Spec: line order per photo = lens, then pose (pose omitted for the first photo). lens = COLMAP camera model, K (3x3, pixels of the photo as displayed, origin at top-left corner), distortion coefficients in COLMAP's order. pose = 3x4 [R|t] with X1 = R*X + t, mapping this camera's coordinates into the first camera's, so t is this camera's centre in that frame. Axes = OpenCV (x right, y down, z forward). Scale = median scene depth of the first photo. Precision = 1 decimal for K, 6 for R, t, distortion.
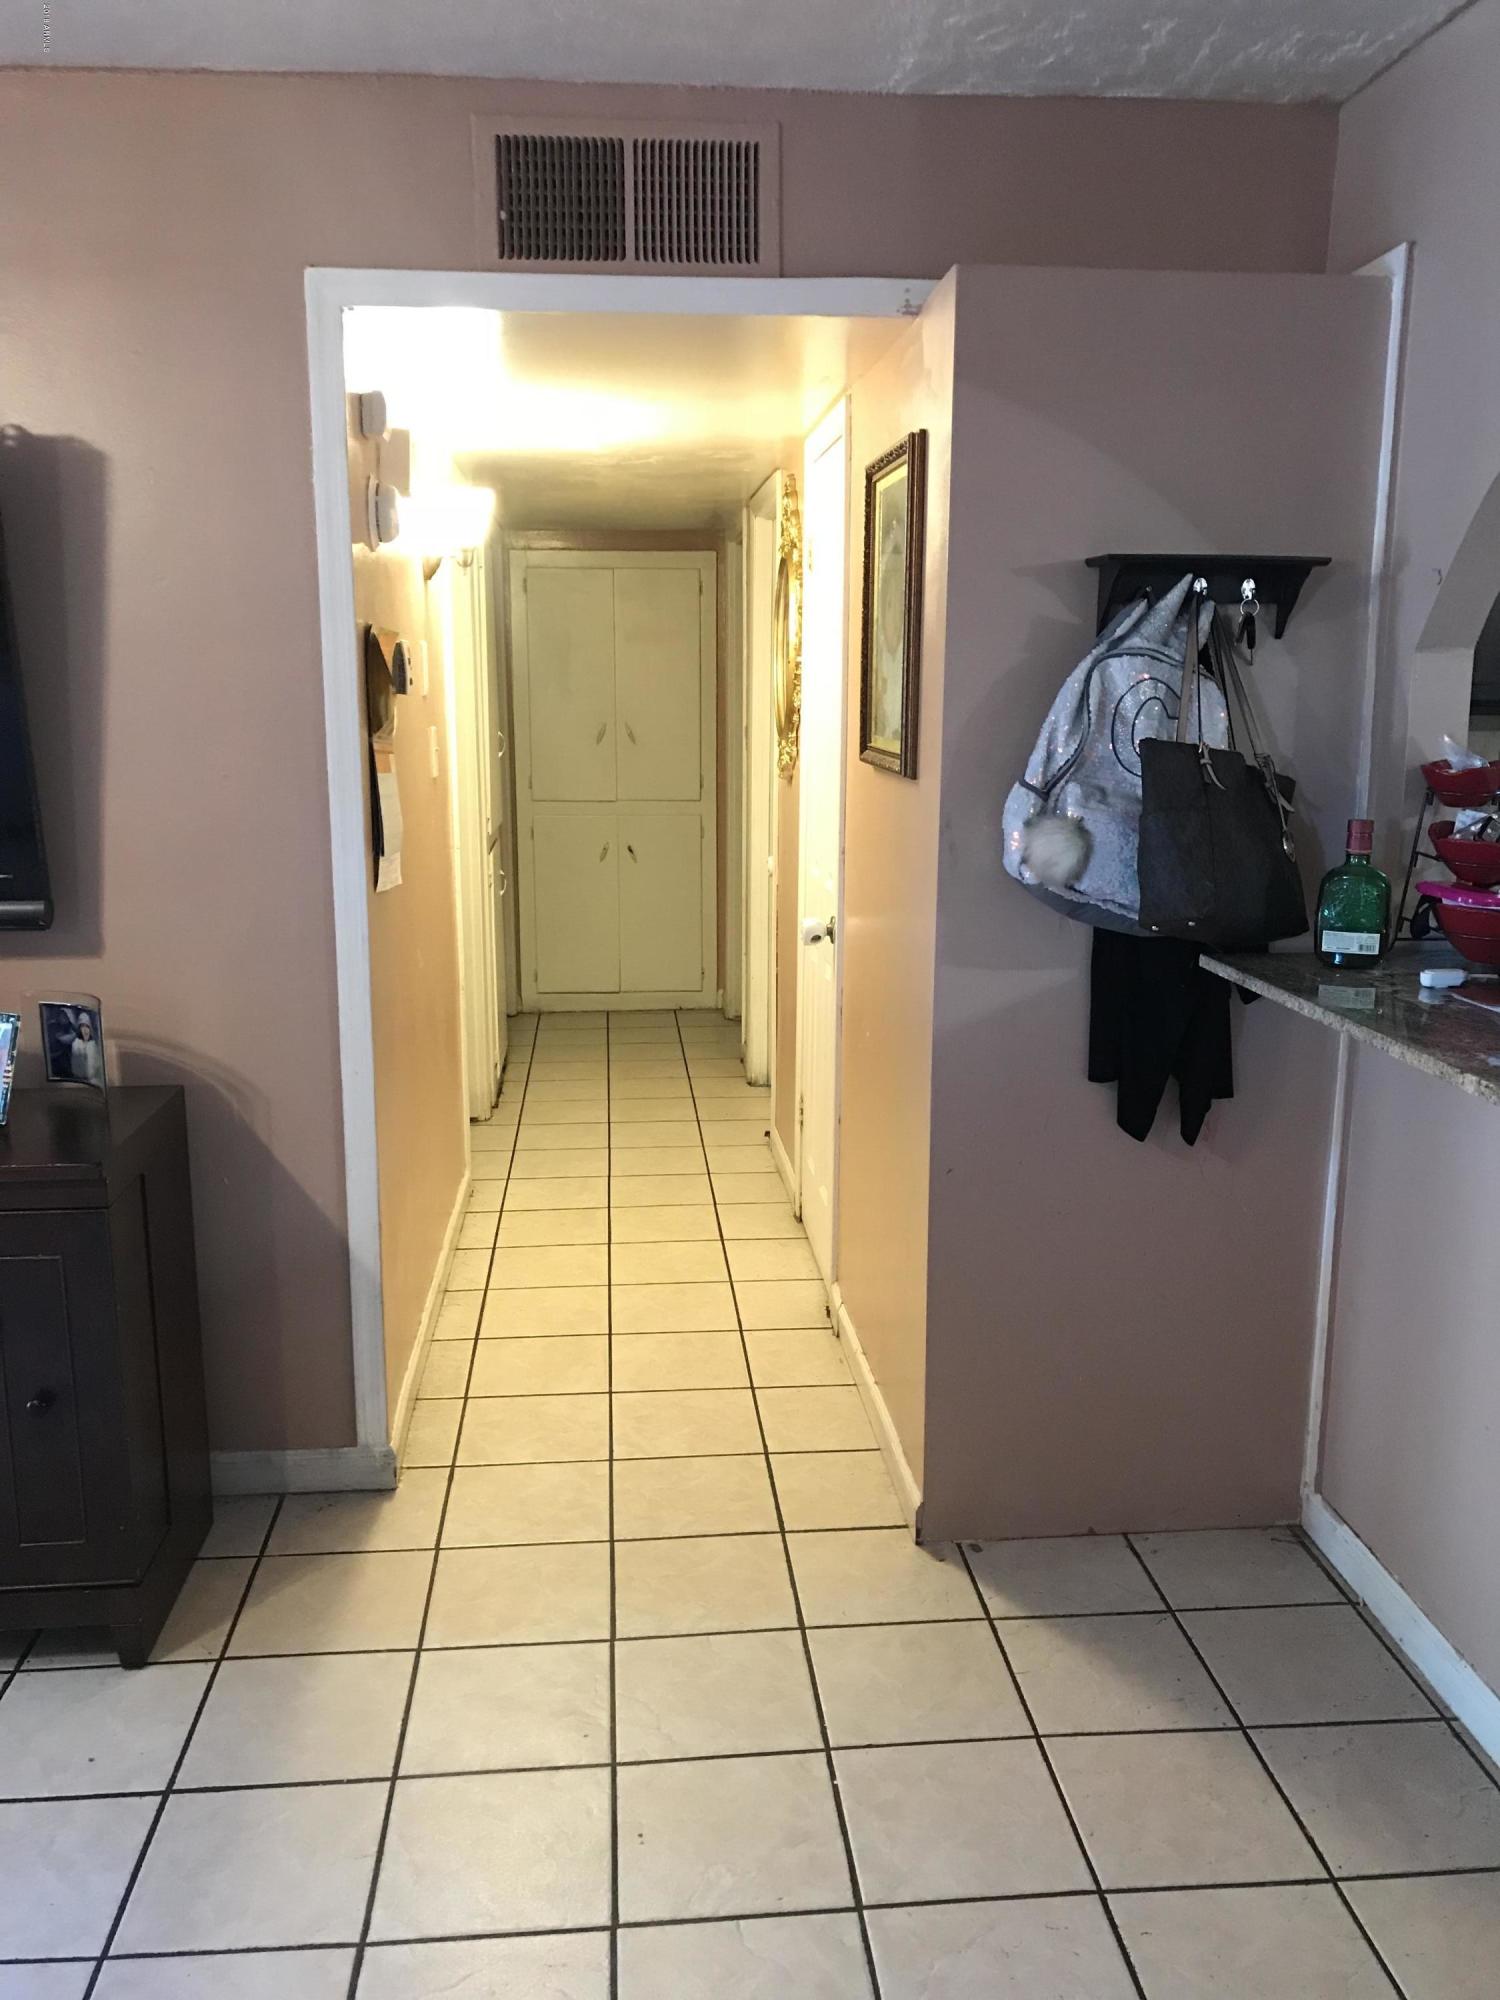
lens RADIAL K [[1623.6, 0, 750.0], [0, 1623.6, 1000.0], [0, 0, 1]] dist [0.001748, 0.002618]
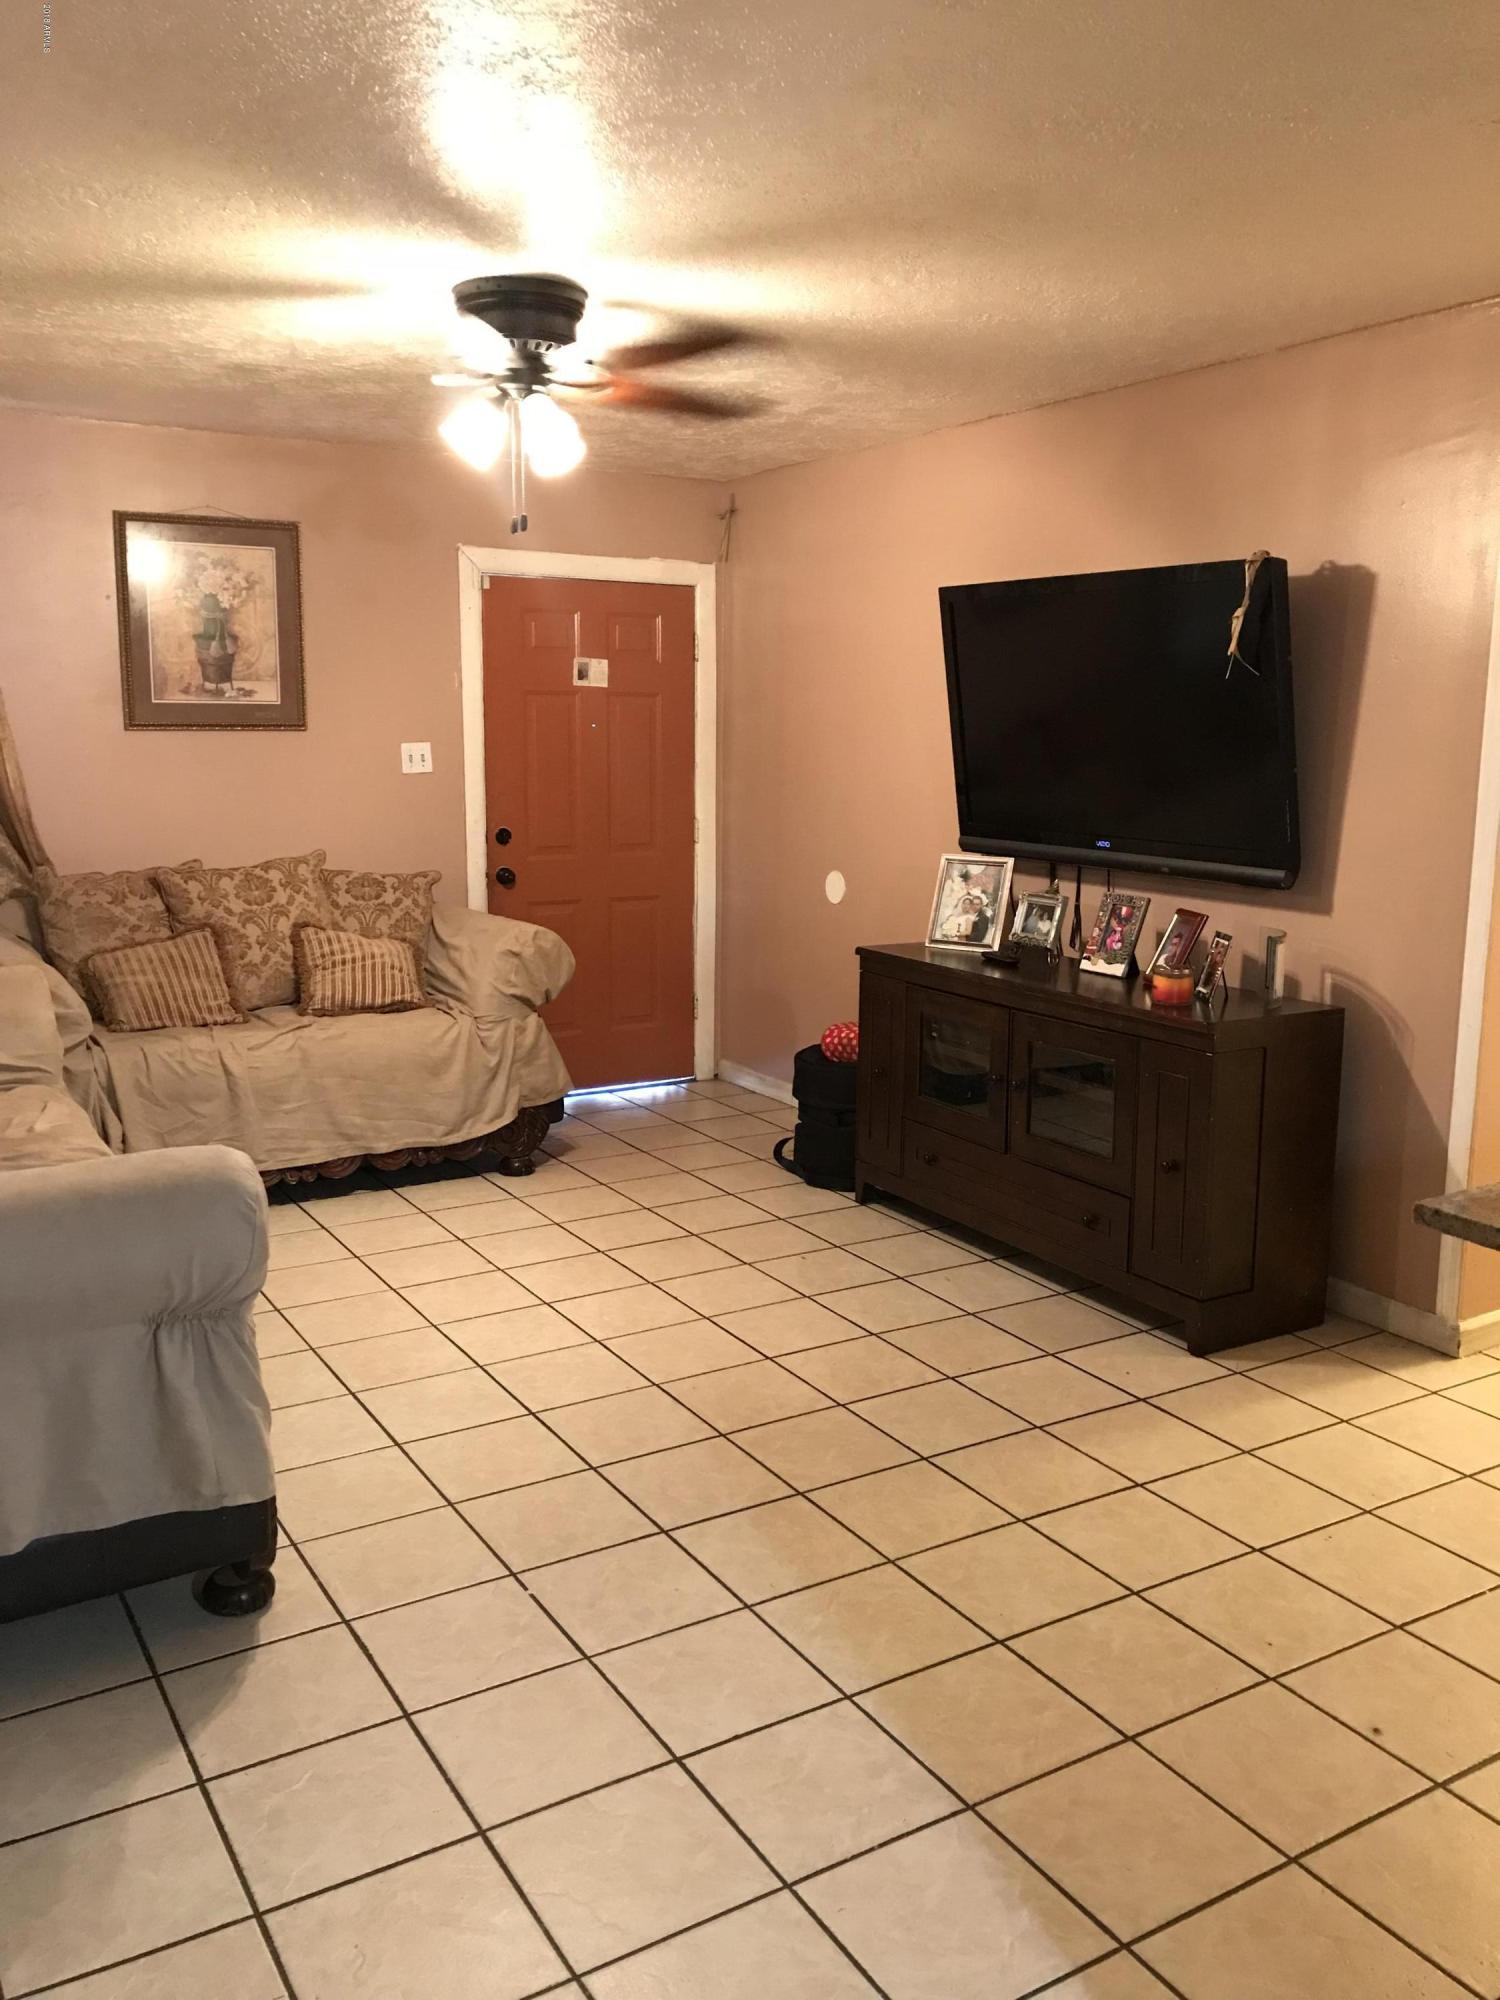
lens RADIAL K [[1623.6, 0, 750.0], [0, 1623.6, 1000.0], [0, 0, 1]] dist [0.001748, 0.002618]
pose [[0.445100, 0.156904, -0.881627, 0.654130], [-0.183172, 0.979665, 0.081876, 0.023277], [0.876546, 0.125046, 0.464790, -0.123673]]
